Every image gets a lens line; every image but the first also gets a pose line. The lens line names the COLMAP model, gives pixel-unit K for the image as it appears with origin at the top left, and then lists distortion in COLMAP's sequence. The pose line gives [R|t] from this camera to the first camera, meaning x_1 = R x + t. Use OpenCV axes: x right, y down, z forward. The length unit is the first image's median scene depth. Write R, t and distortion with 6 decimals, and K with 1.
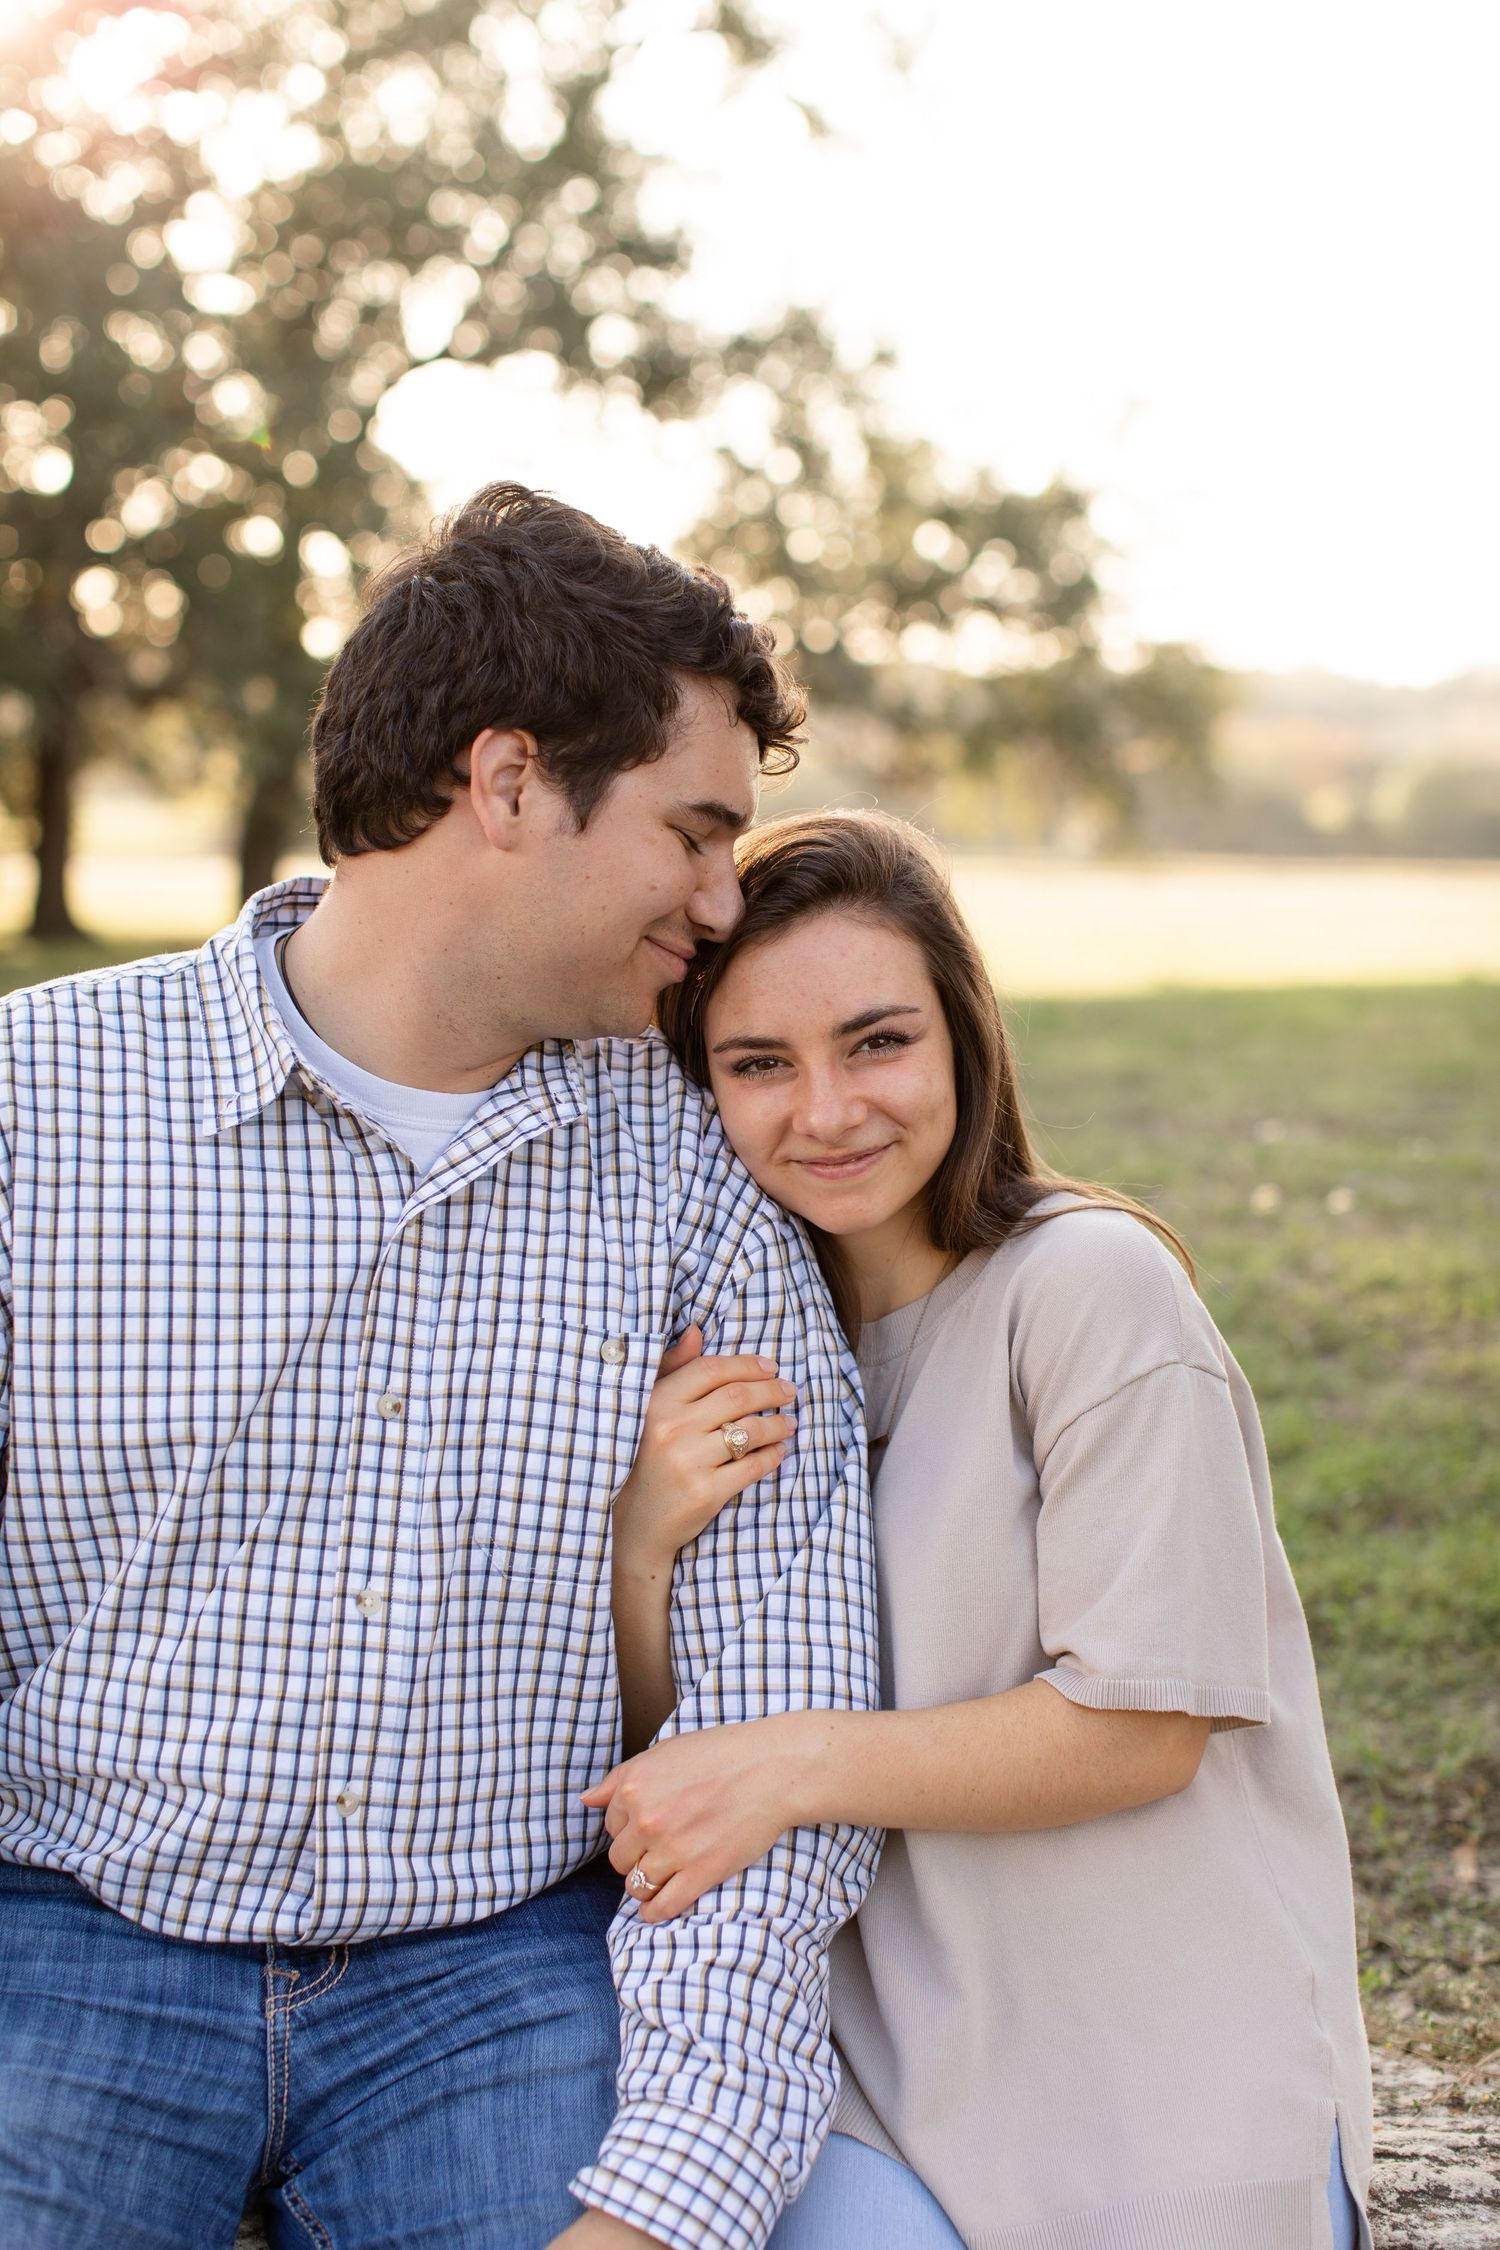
lens RADIAL K [[3265.7, 0, 750.0], [0, 3265.7, 1125.0], [0, 0, 1]] dist [0.027323, 0.006475]
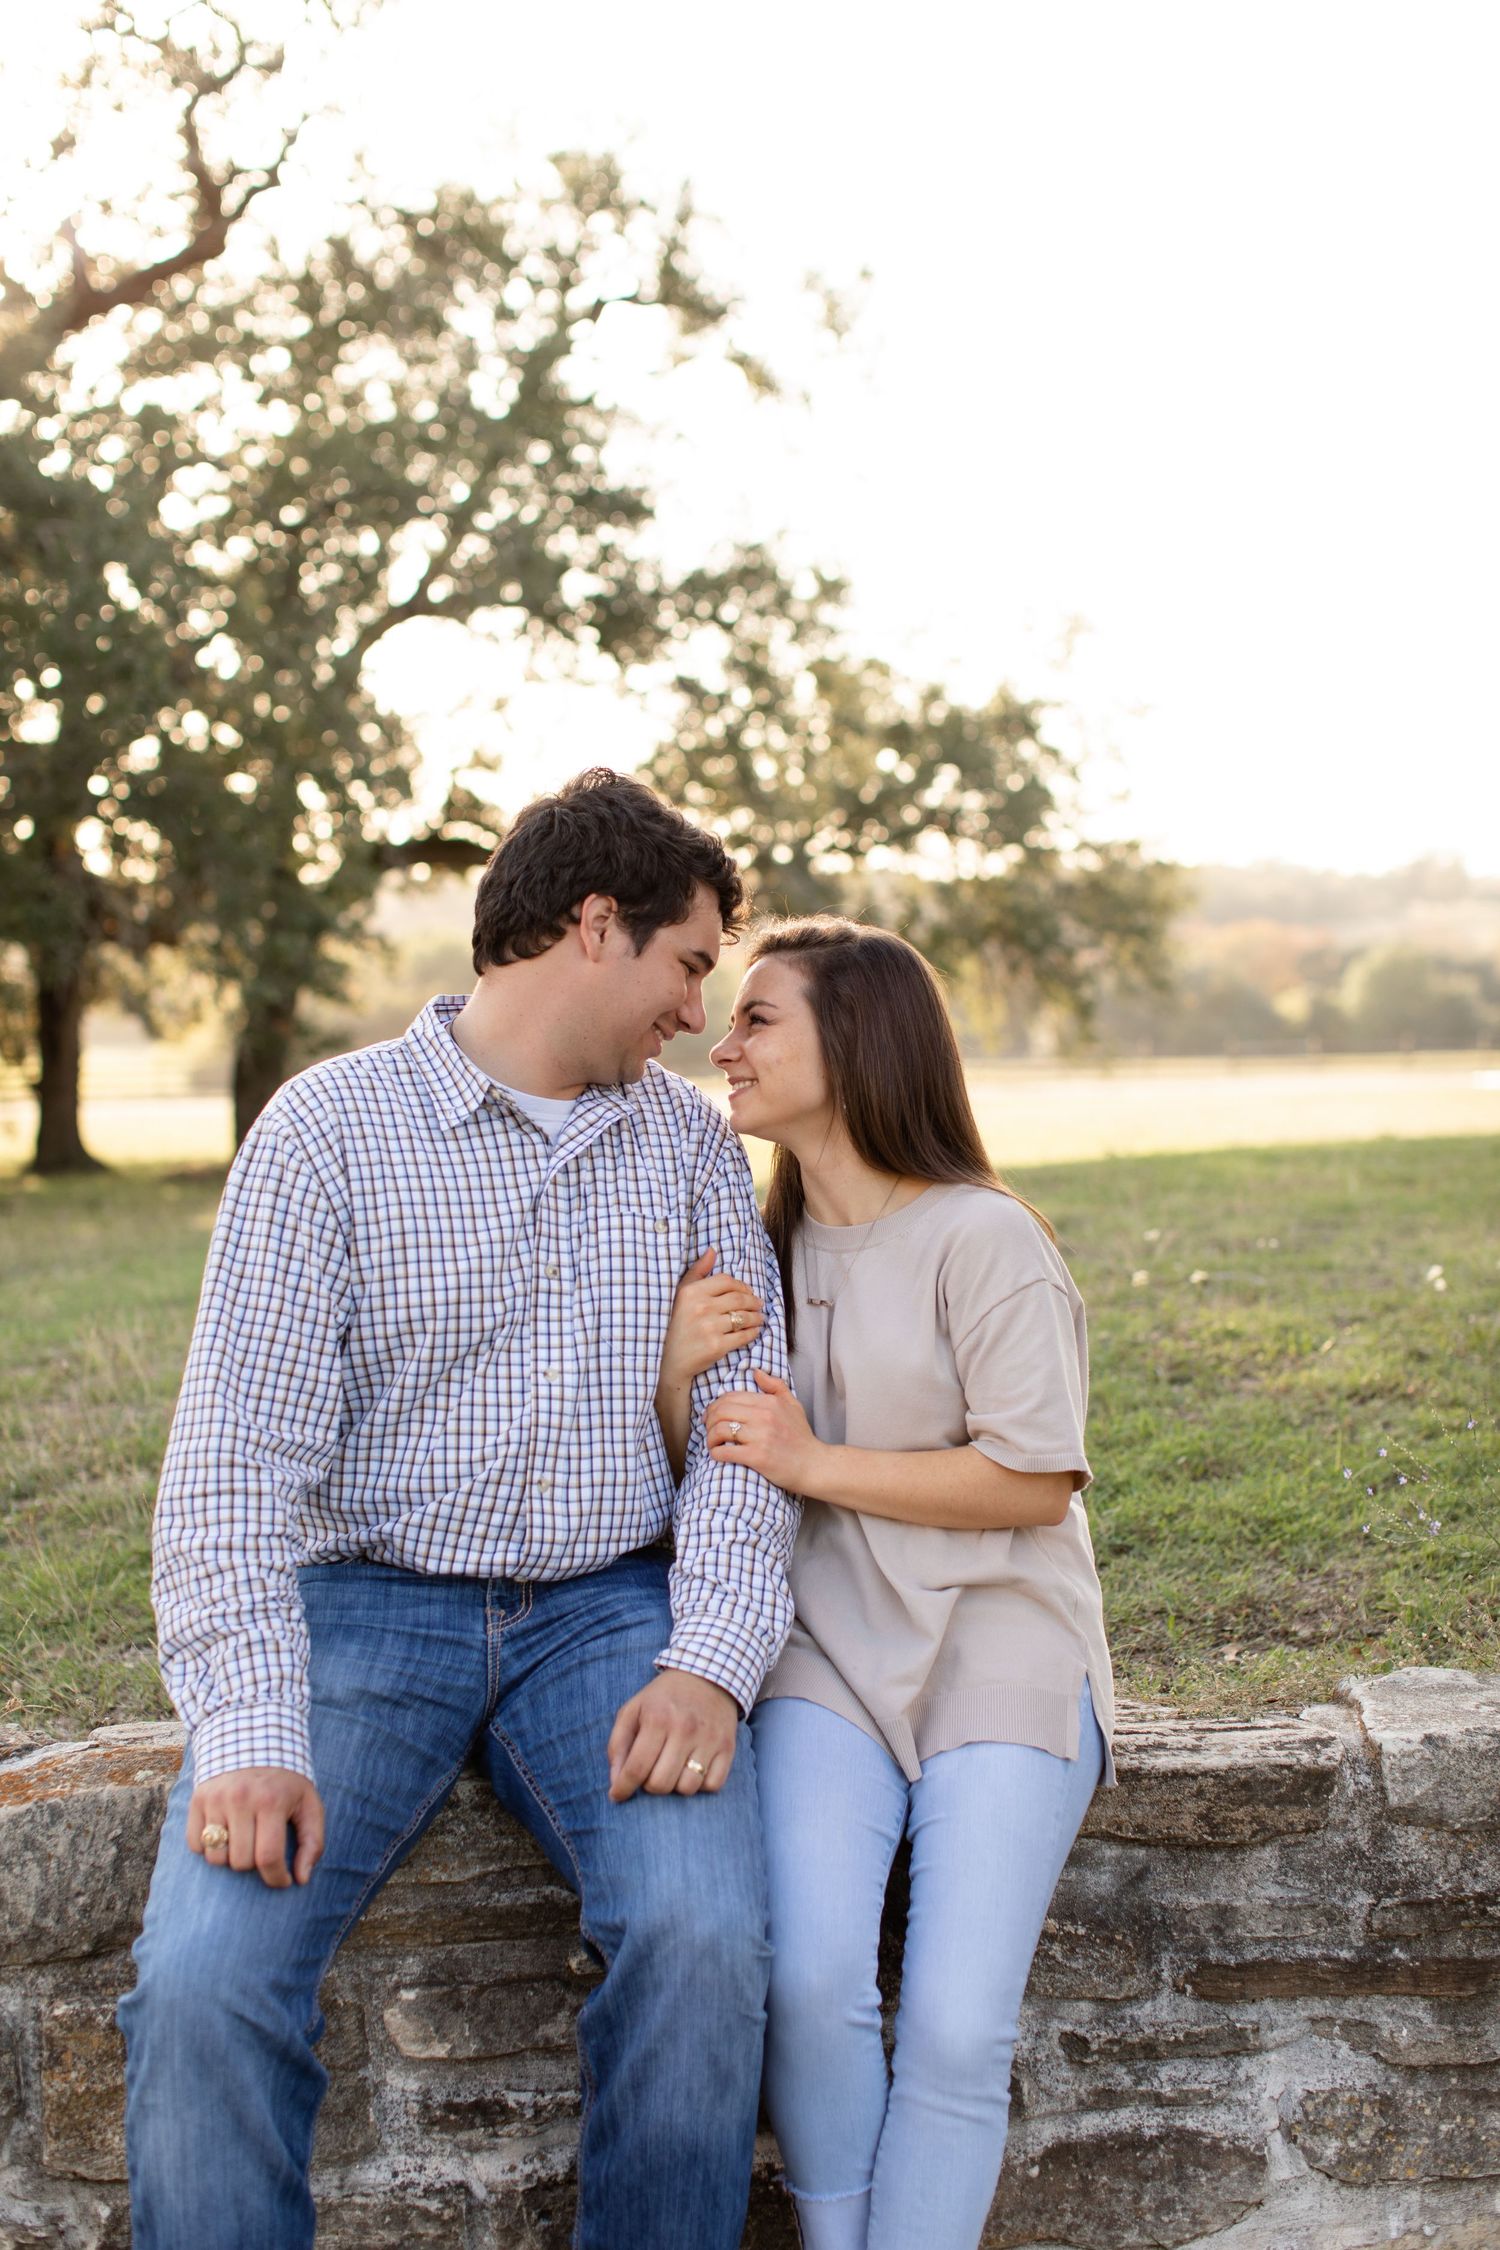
lens RADIAL K [[3257.9, 0, 750.0], [0, 3257.9, 1125.0], [0, 0, 1]] dist [0.031864, -0.049882]
pose [[0.999234, -0.038539, 0.006814, -0.004406], [0.038905, 0.997069, -0.065877, 0.113281], [-0.004255, 0.066091, 0.997805, -0.778983]]
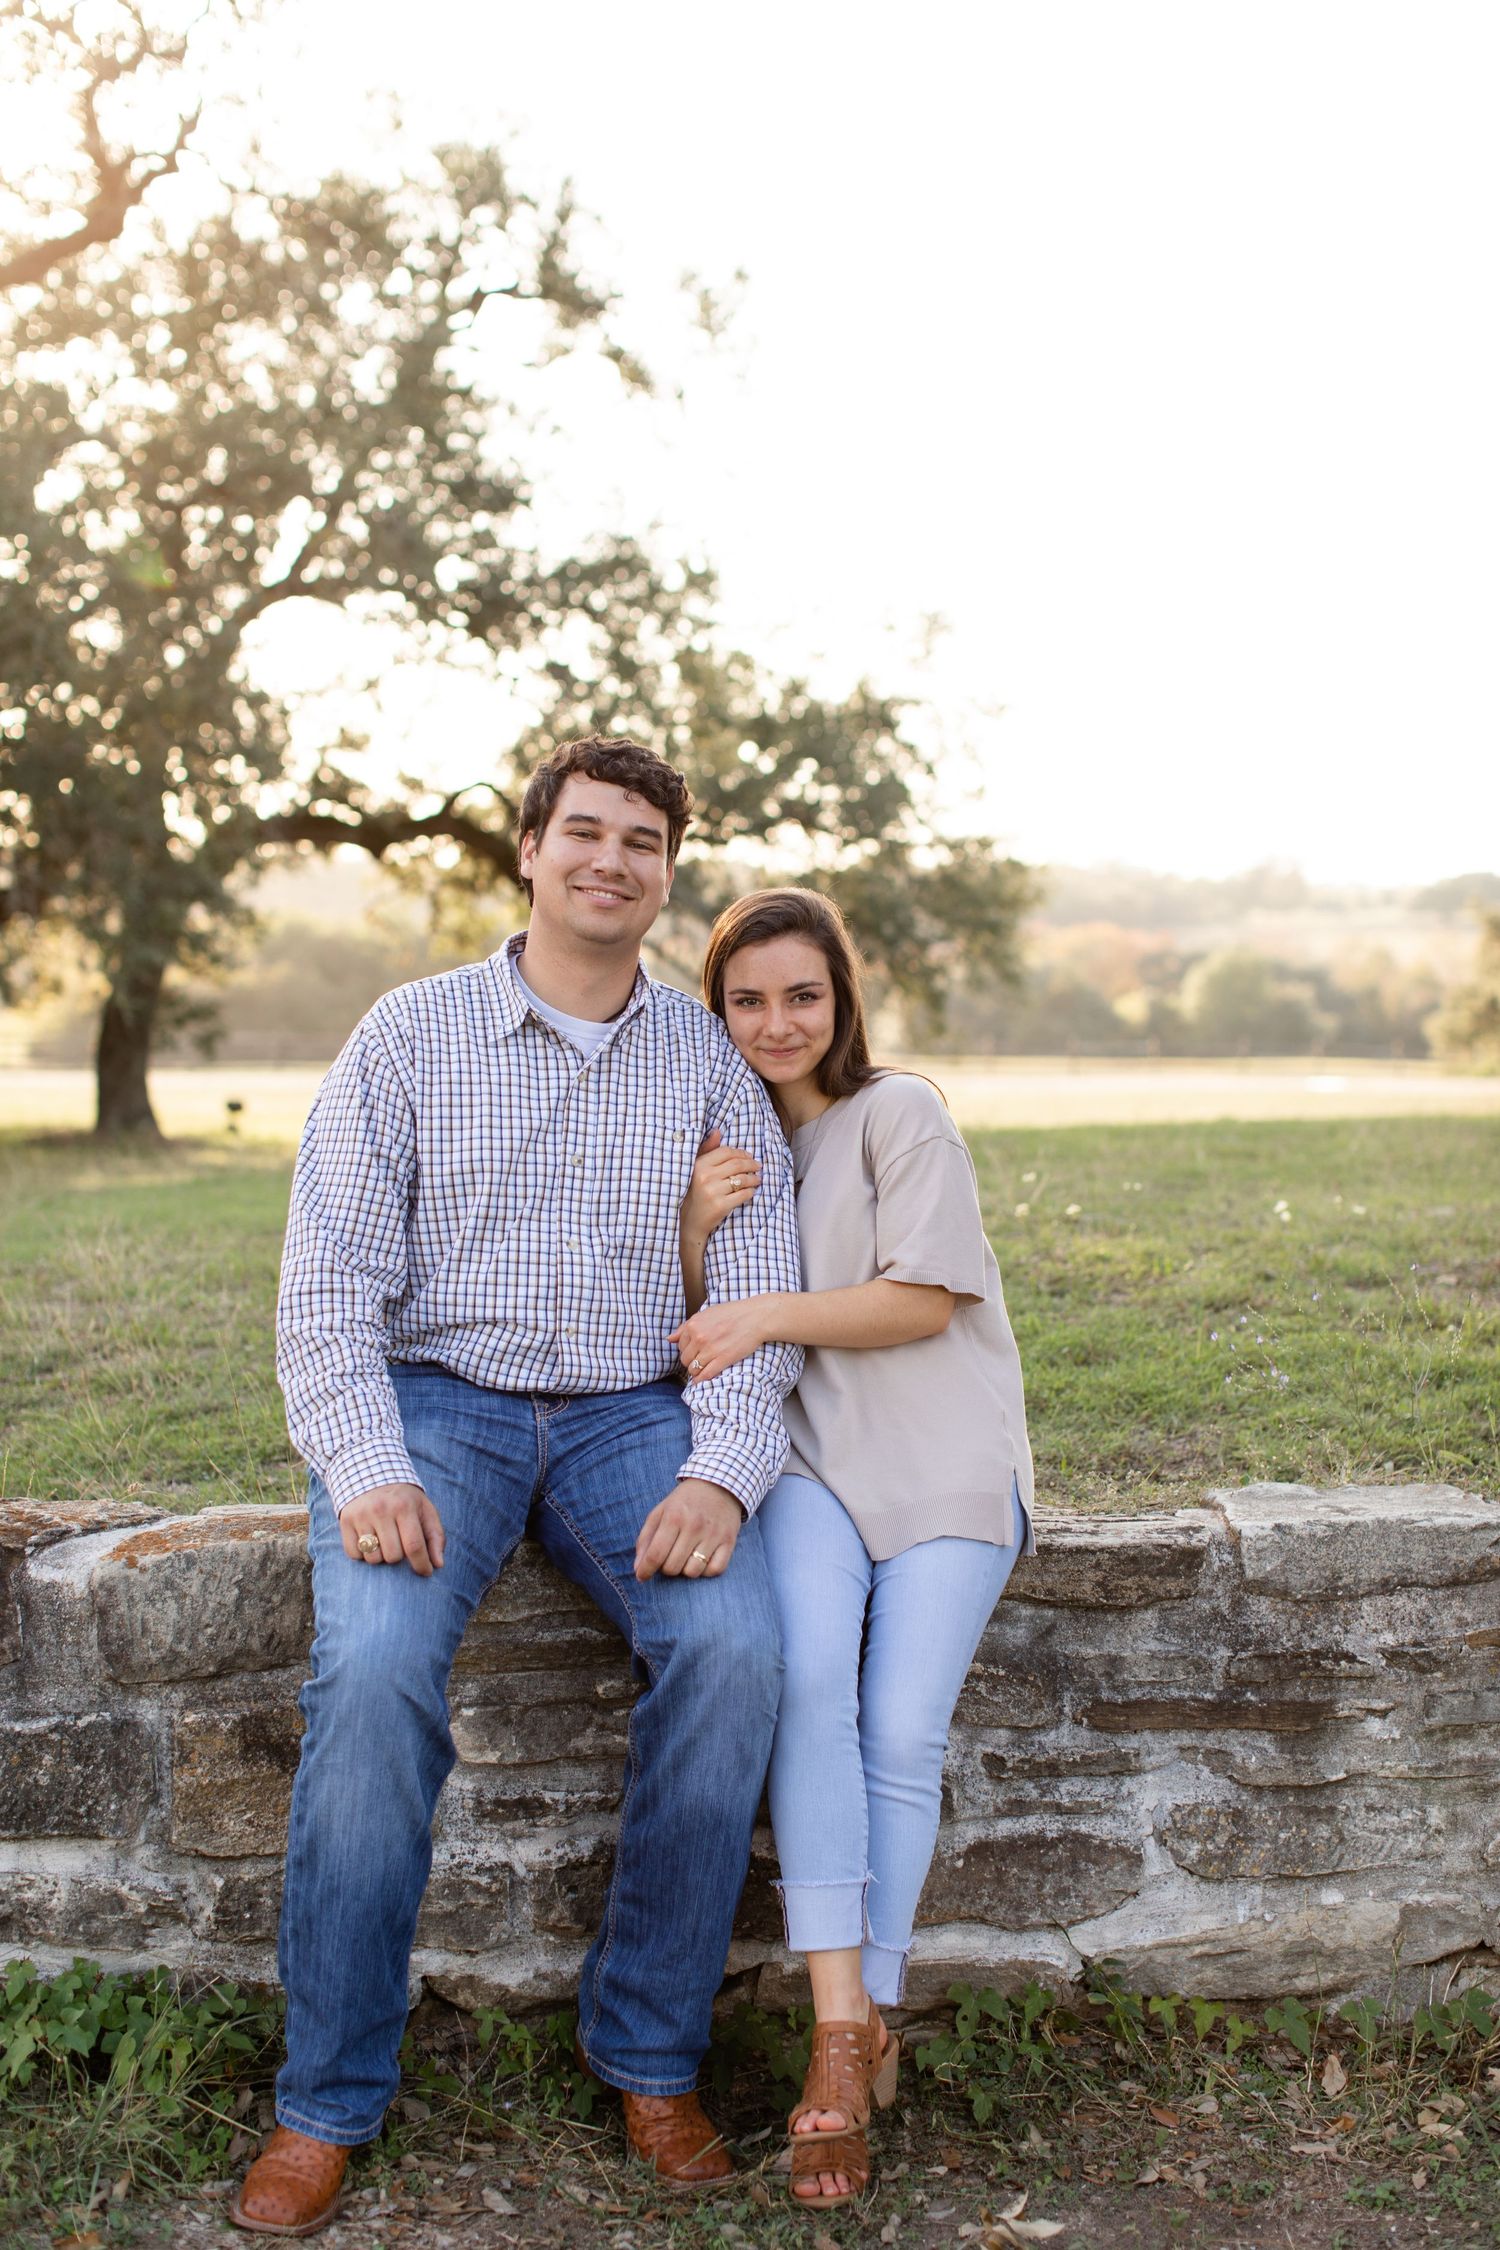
lens RADIAL K [[3265.7, 0, 750.0], [0, 3265.7, 1125.0], [0, 0, 1]] dist [0.027323, 0.006475]
pose [[0.998303, -0.014817, 0.056319, -0.116484], [0.018312, 0.997905, -0.062046, 0.197512], [-0.055282, 0.062972, 0.996483, -1.204822]]
